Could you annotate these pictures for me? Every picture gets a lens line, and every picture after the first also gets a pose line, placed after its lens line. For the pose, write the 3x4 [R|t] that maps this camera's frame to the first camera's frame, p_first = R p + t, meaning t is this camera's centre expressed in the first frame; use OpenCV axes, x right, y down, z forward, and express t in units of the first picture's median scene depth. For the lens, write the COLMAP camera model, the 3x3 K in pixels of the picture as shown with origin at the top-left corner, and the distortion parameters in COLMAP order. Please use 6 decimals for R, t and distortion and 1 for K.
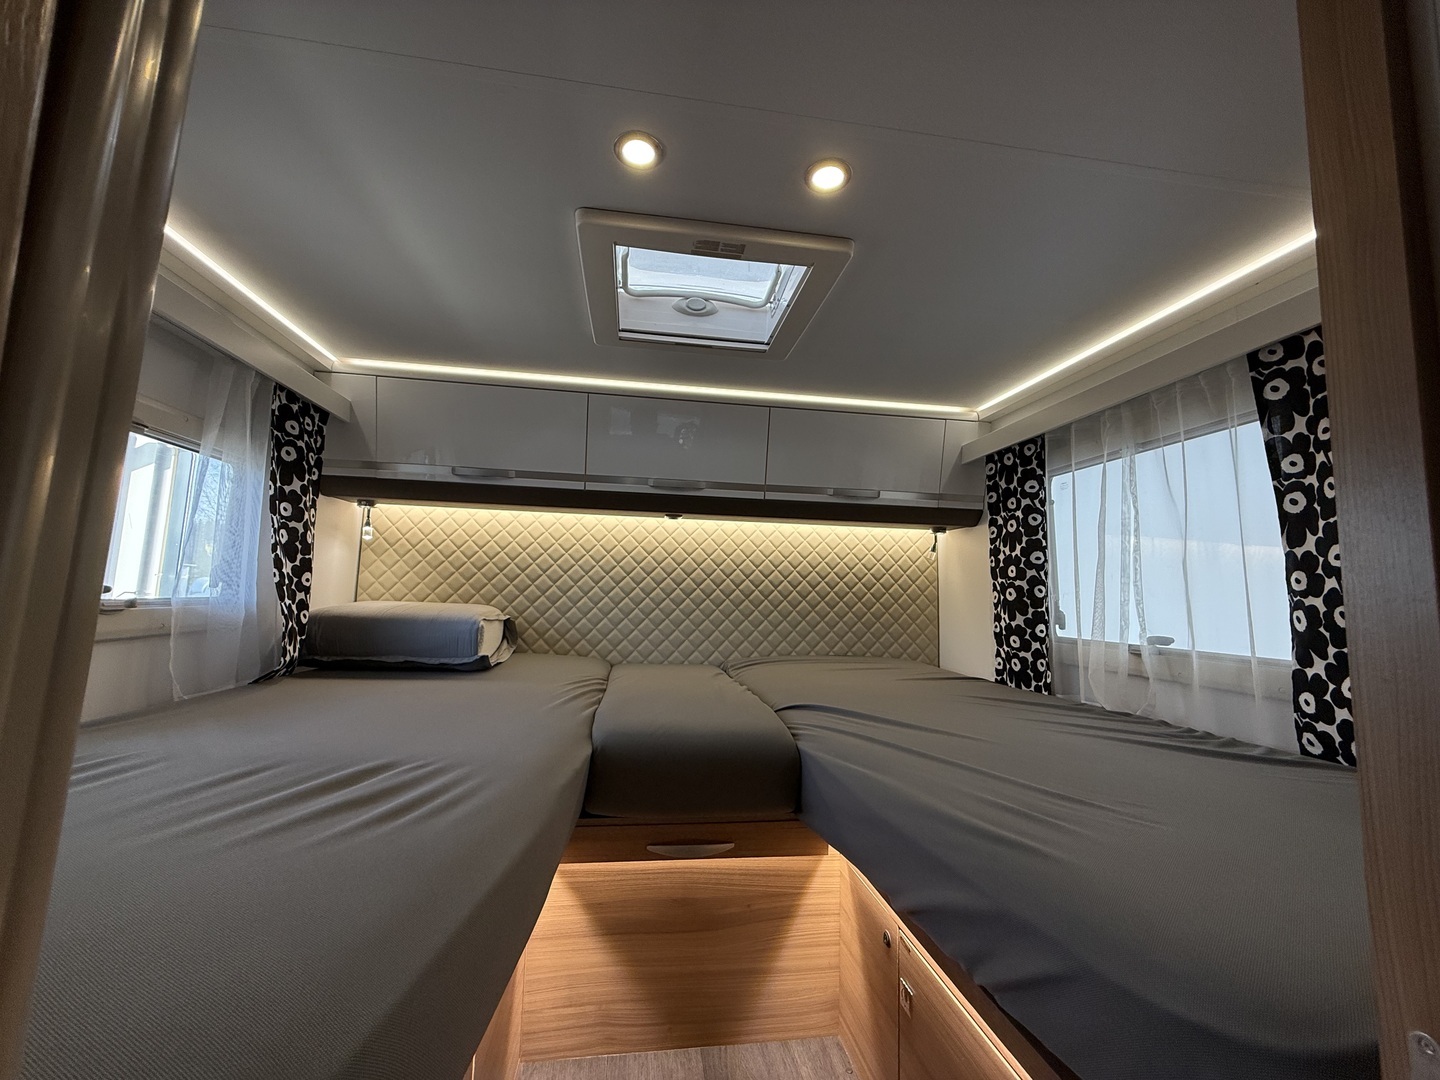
lens RADIAL K [[573.8, 0, 717.5], [0, 573.8, 534.3], [0, 0, 1]] dist [0.017996, -0.000068]
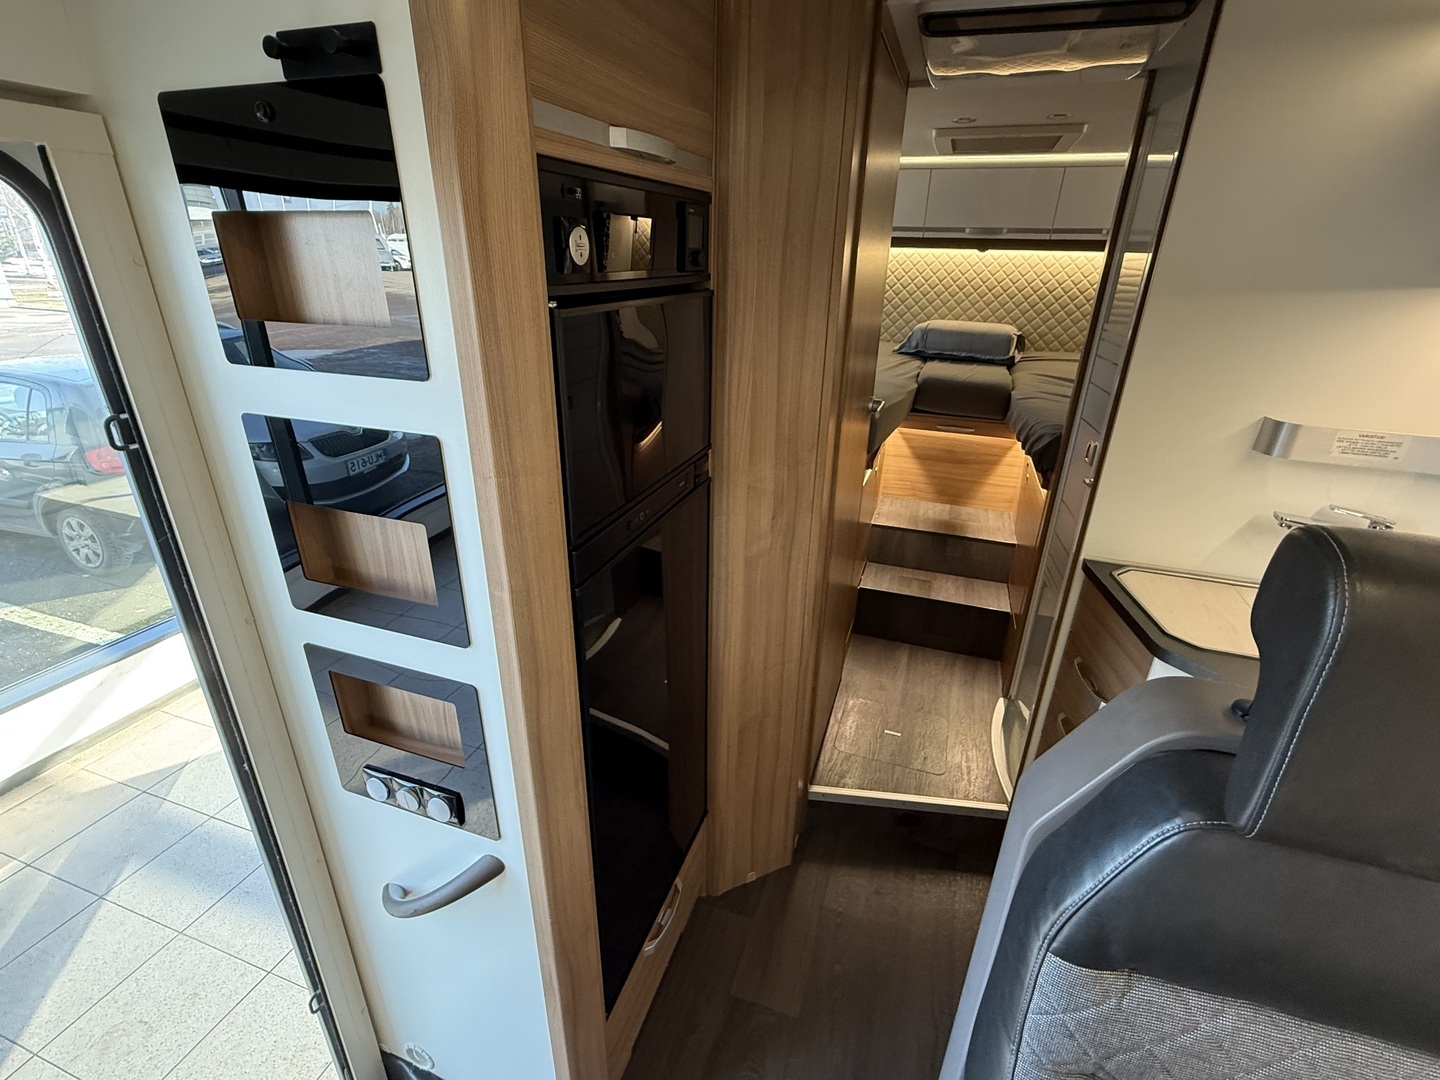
lens RADIAL K [[668.8, 0, 720.0], [0, 668.8, 540.0], [0, 0, 1]] dist [-0.000472, 0.000123]
pose [[0.889010, 0.179477, -0.421248, 0.322643], [0.046940, 0.879410, 0.473746, -0.396425], [0.455476, -0.440938, 0.773379, -1.716242]]
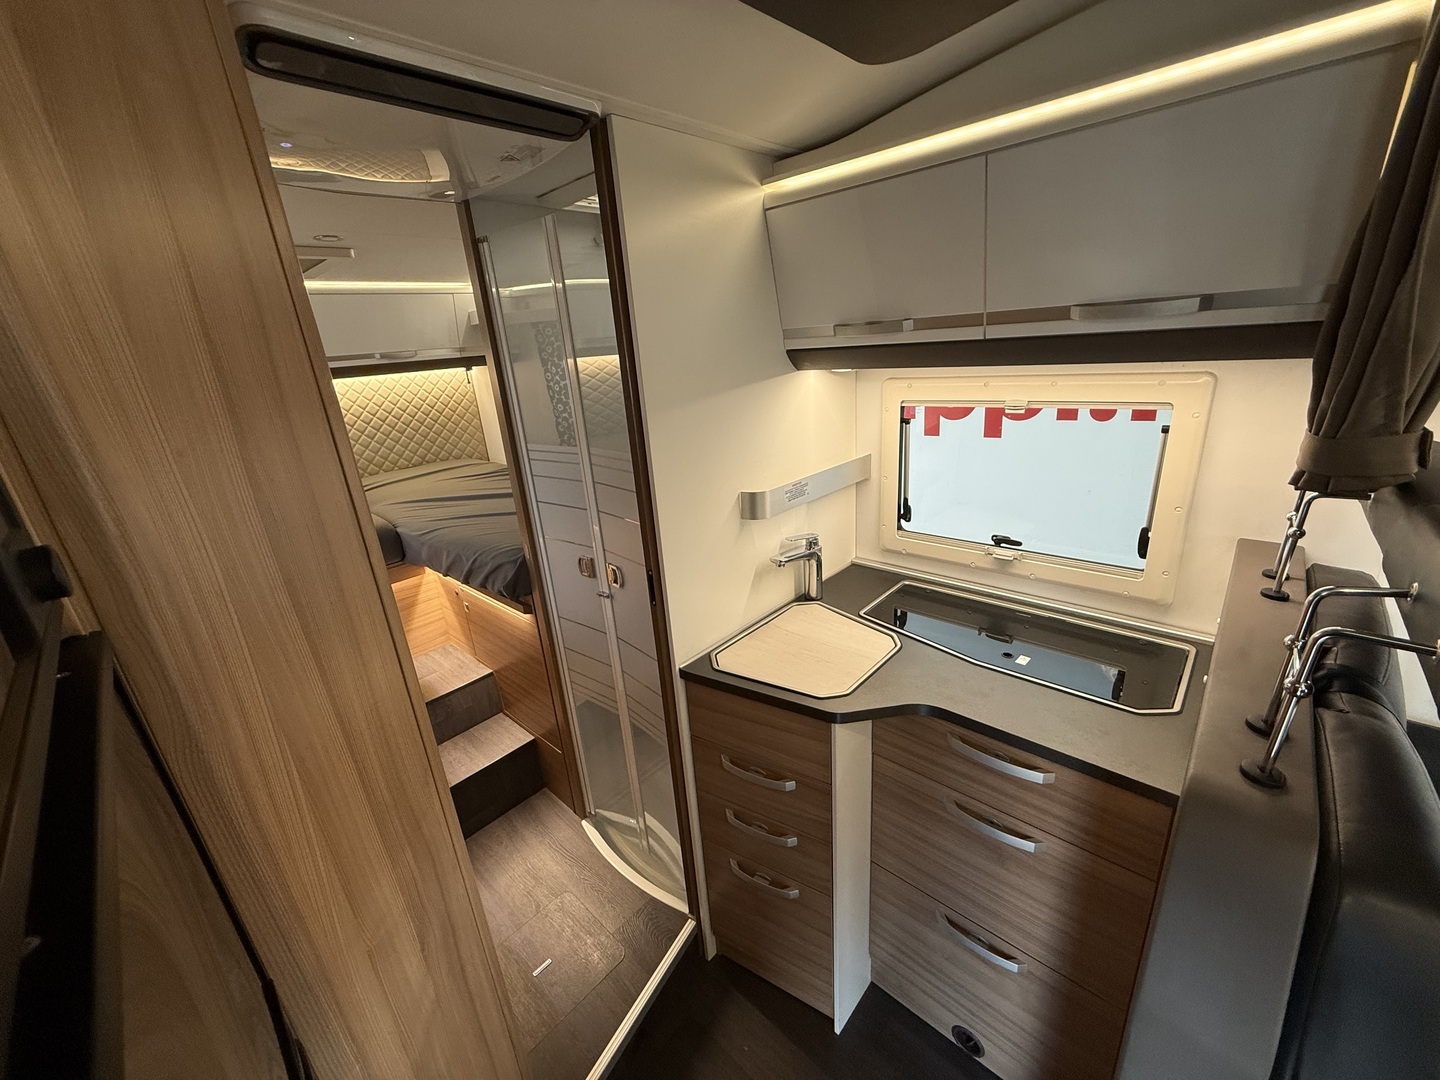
lens RADIAL K [[573.8, 0, 717.5], [0, 573.8, 534.3], [0, 0, 1]] dist [0.017996, -0.000068]
pose [[0.778400, -0.281180, 0.561277, -0.118563], [0.031245, 0.910327, 0.412709, -0.403975], [-0.626991, -0.303715, 0.717383, -1.111577]]
